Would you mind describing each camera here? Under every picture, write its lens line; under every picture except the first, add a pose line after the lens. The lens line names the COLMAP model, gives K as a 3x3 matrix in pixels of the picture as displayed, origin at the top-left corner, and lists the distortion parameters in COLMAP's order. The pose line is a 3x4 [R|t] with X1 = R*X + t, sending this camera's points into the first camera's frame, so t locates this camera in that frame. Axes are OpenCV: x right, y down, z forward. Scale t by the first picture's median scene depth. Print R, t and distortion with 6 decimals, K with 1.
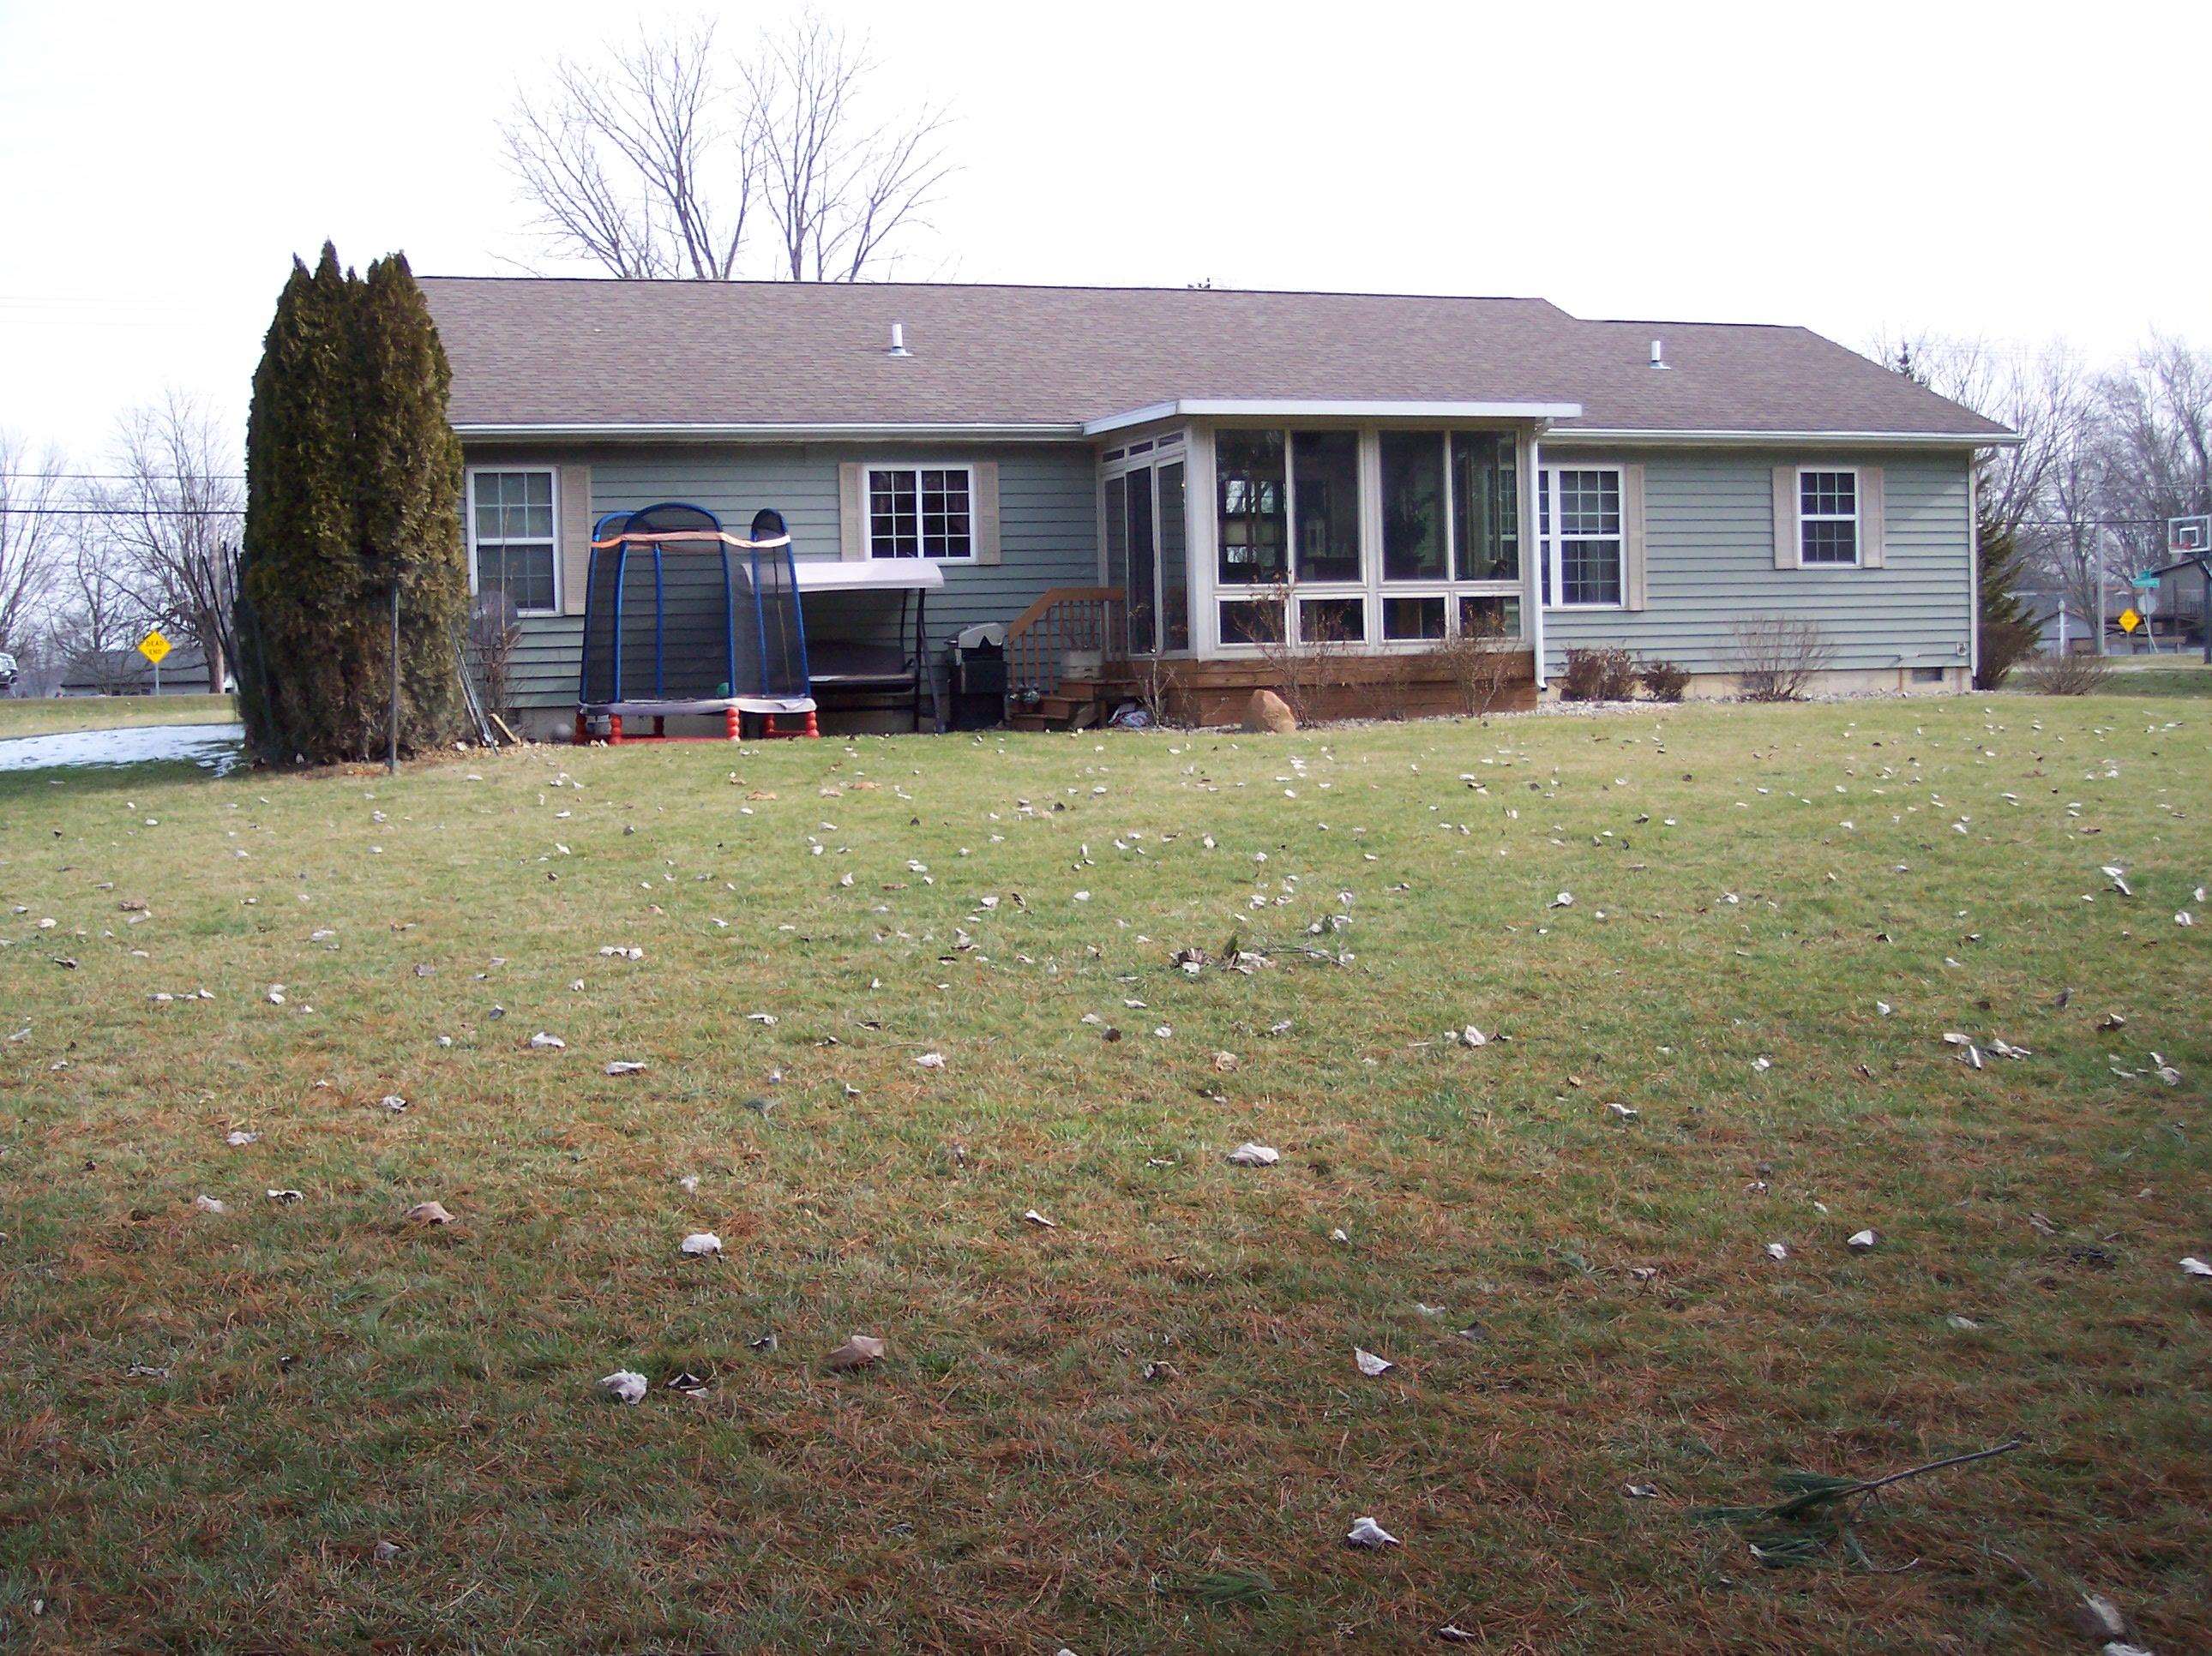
lens RADIAL K [[2508.4, 0, 1107.2], [0, 2508.4, 832.4], [0, 0, 1]] dist [-0.090221, 0.000000]
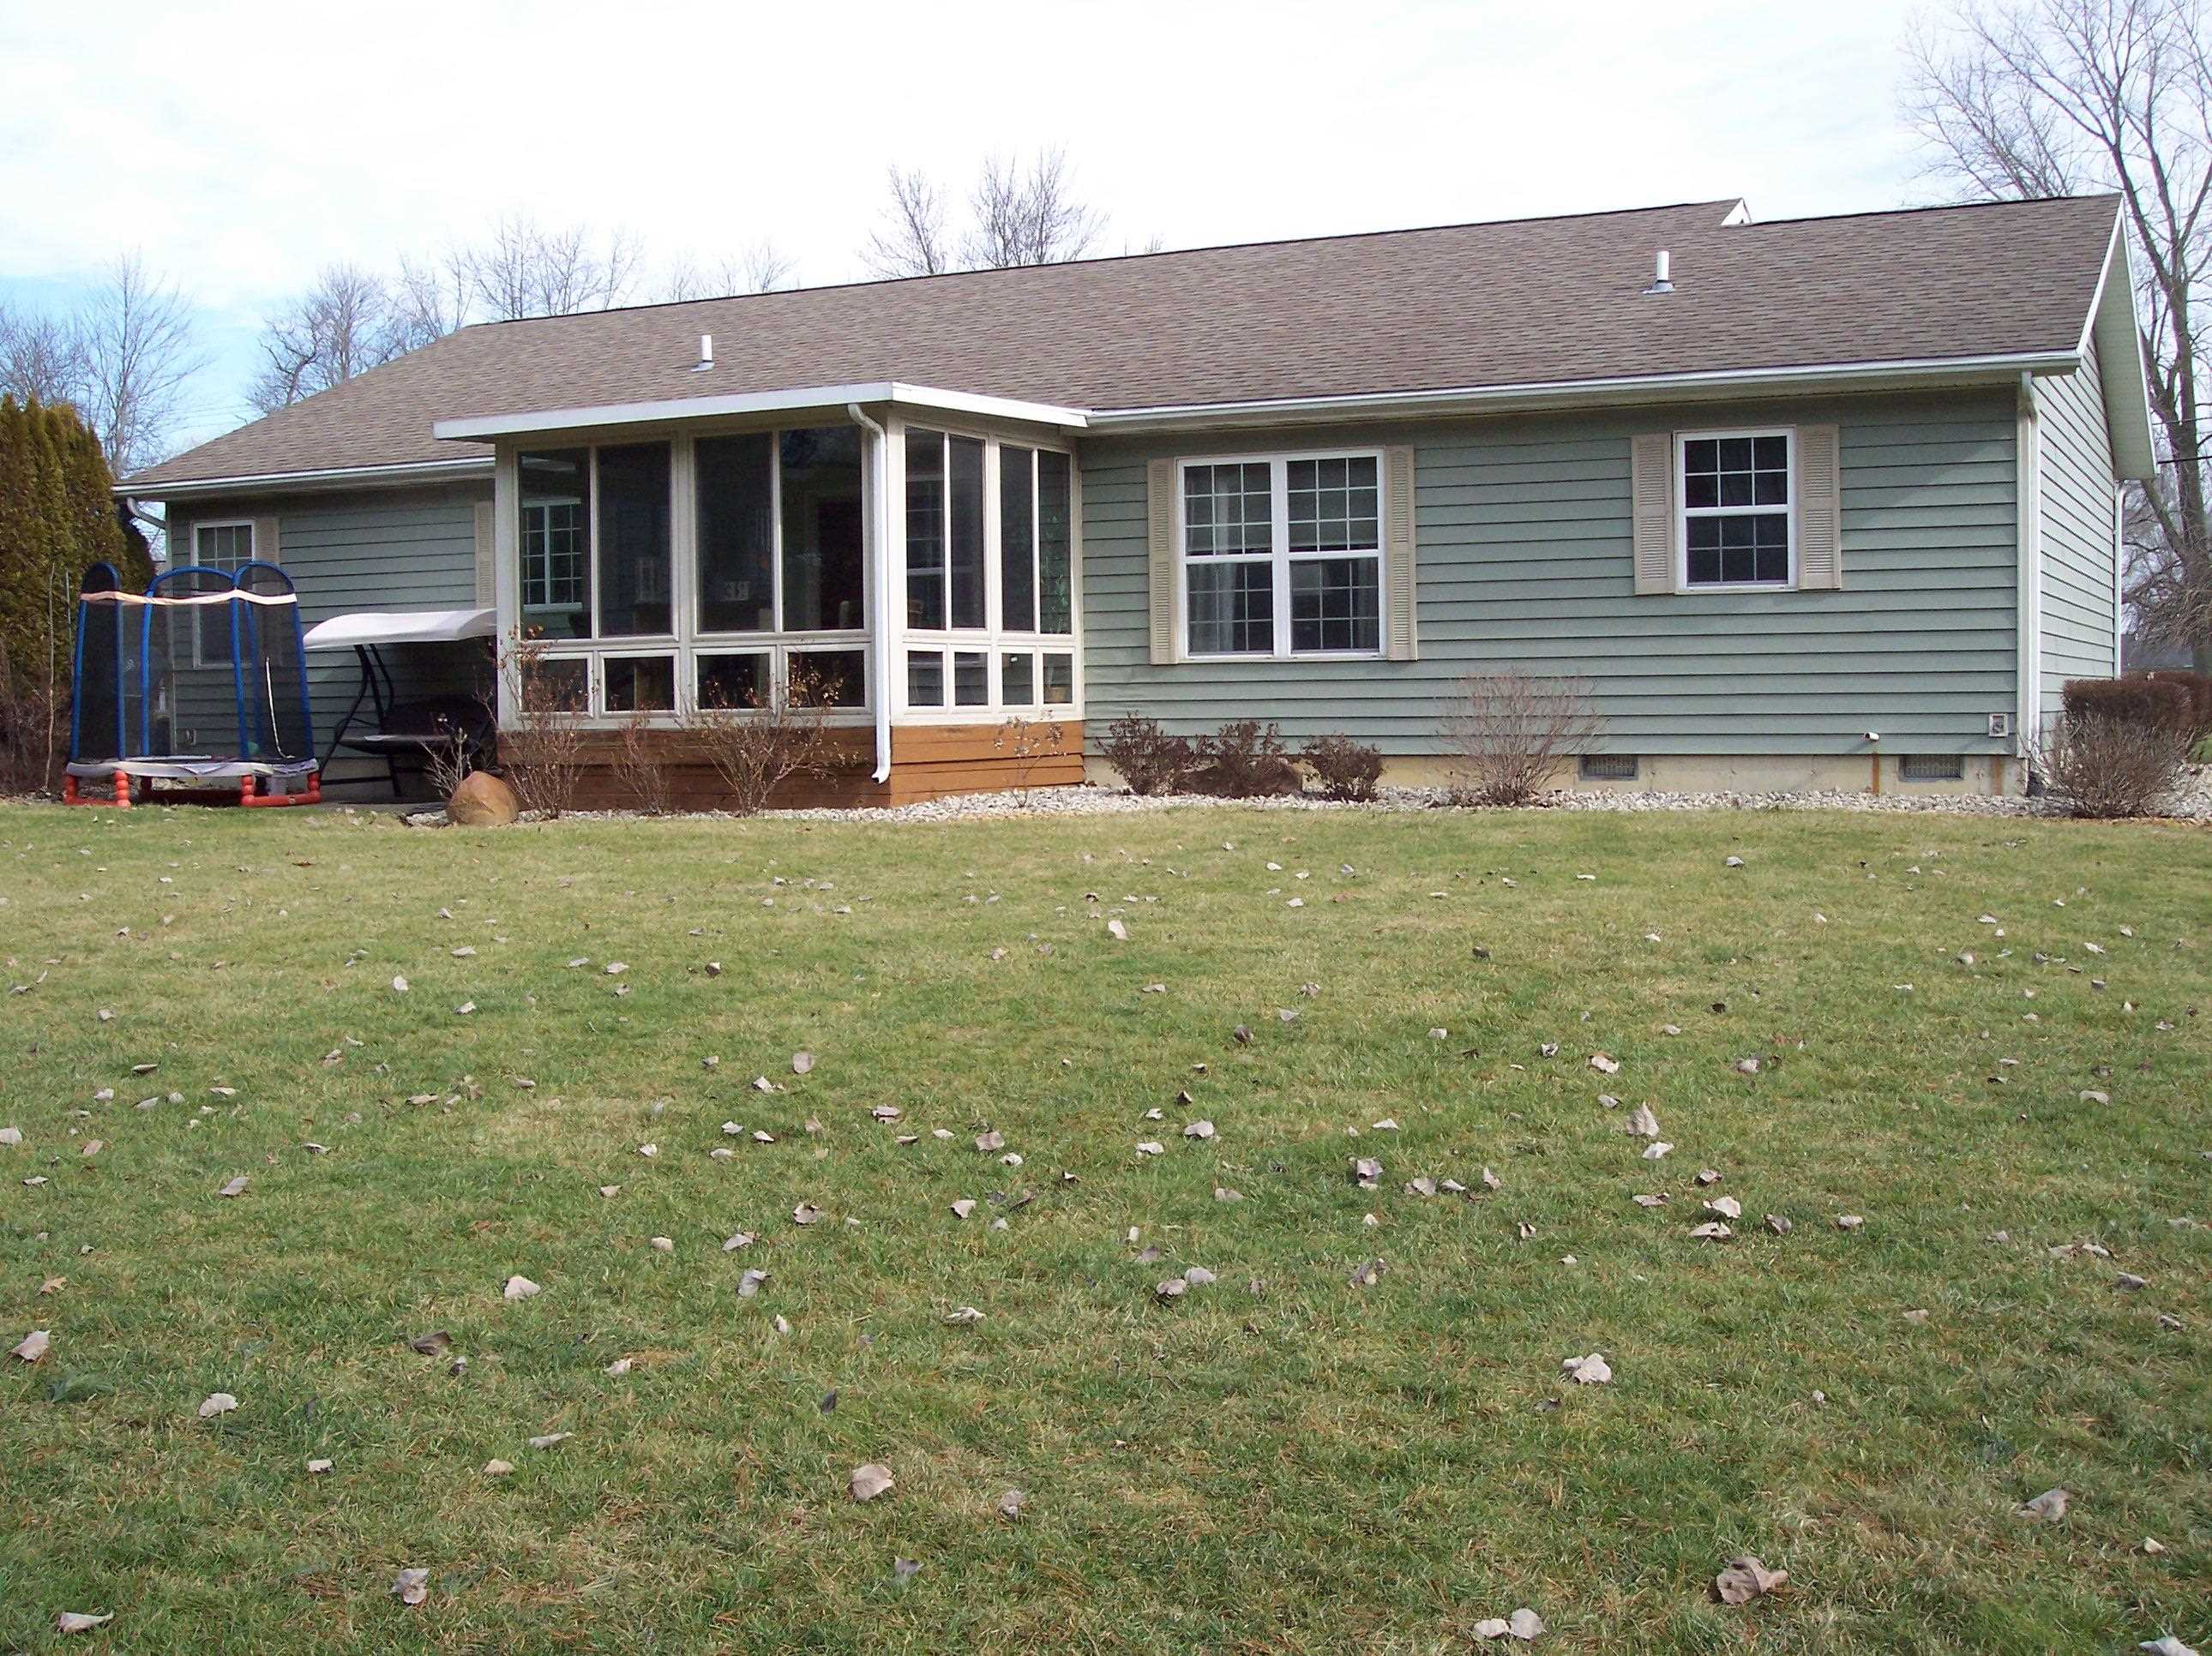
lens RADIAL K [[2508.4, 0, 1106.4], [0, 2508.4, 822.5], [0, 0, 1]] dist [-0.090221, 0.000000]
pose [[0.718784, 0.050930, -0.693366, 0.636255], [-0.050798, 0.998495, 0.020682, -0.055720], [0.693376, 0.020356, 0.720289, 0.460199]]
